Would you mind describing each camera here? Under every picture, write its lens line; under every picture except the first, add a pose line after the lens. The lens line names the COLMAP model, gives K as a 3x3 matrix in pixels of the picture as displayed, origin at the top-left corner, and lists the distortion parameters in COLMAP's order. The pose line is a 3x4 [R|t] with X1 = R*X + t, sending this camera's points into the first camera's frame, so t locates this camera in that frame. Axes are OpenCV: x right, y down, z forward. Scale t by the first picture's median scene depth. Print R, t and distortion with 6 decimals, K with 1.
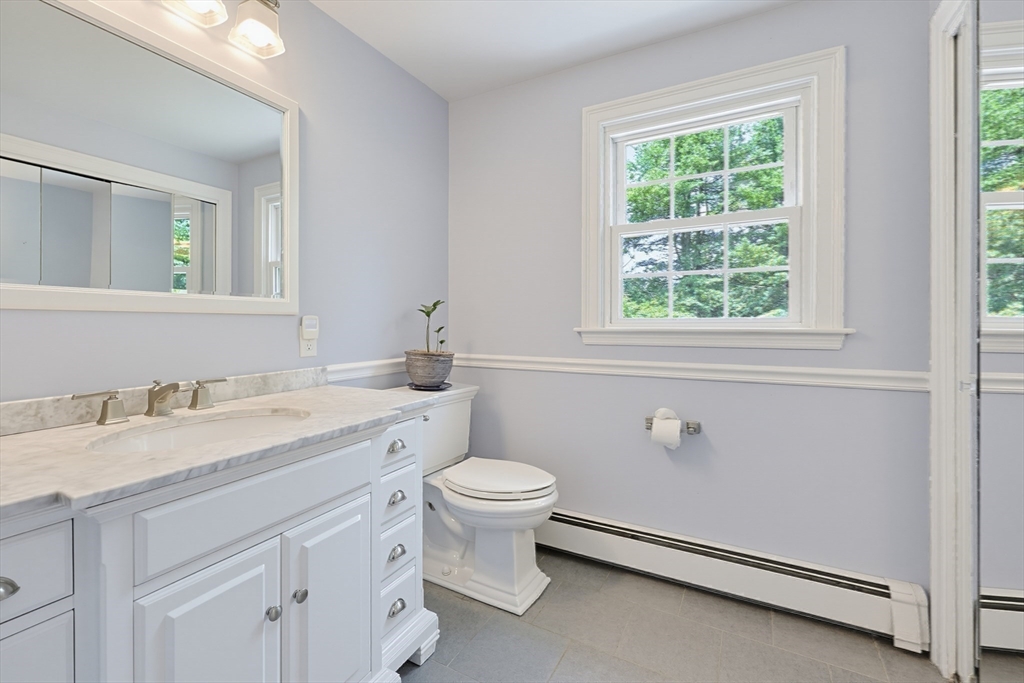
lens RADIAL K [[442.0, 0, 508.4], [0, 442.0, 335.1], [0, 0, 1]] dist [-0.003742, -0.001976]
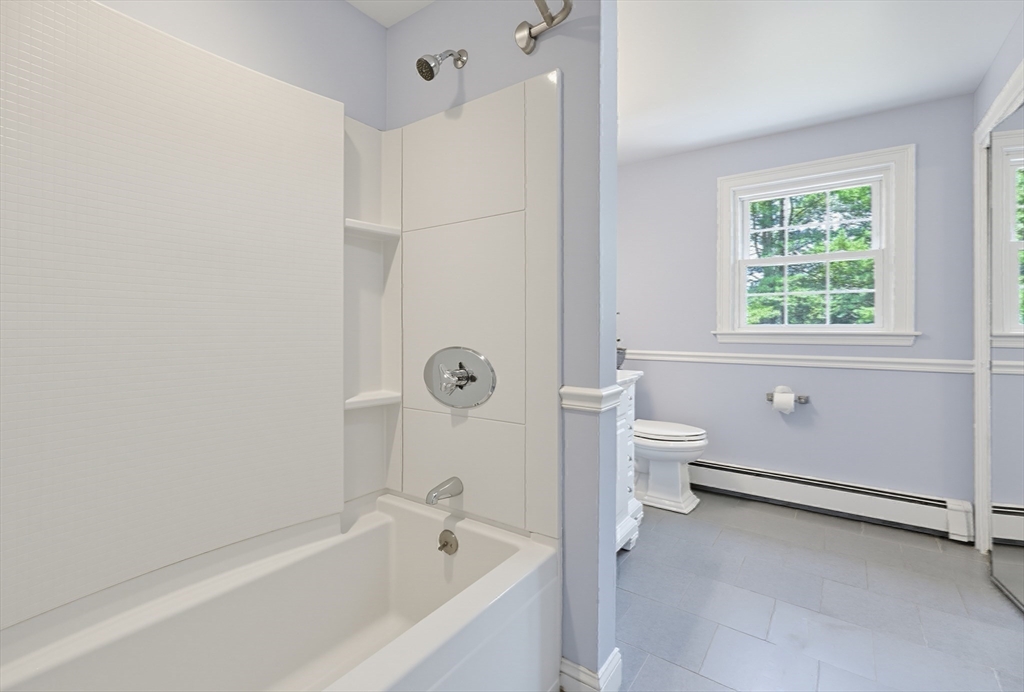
lens RADIAL K [[442.0, 0, 513.2], [0, 442.0, 335.2], [0, 0, 1]] dist [-0.003742, -0.001976]
pose [[0.990308, 0.004571, -0.138817, -0.345716], [-0.005744, 0.999951, -0.008055, 0.014388], [0.138773, 0.008774, 0.990285, -0.606263]]
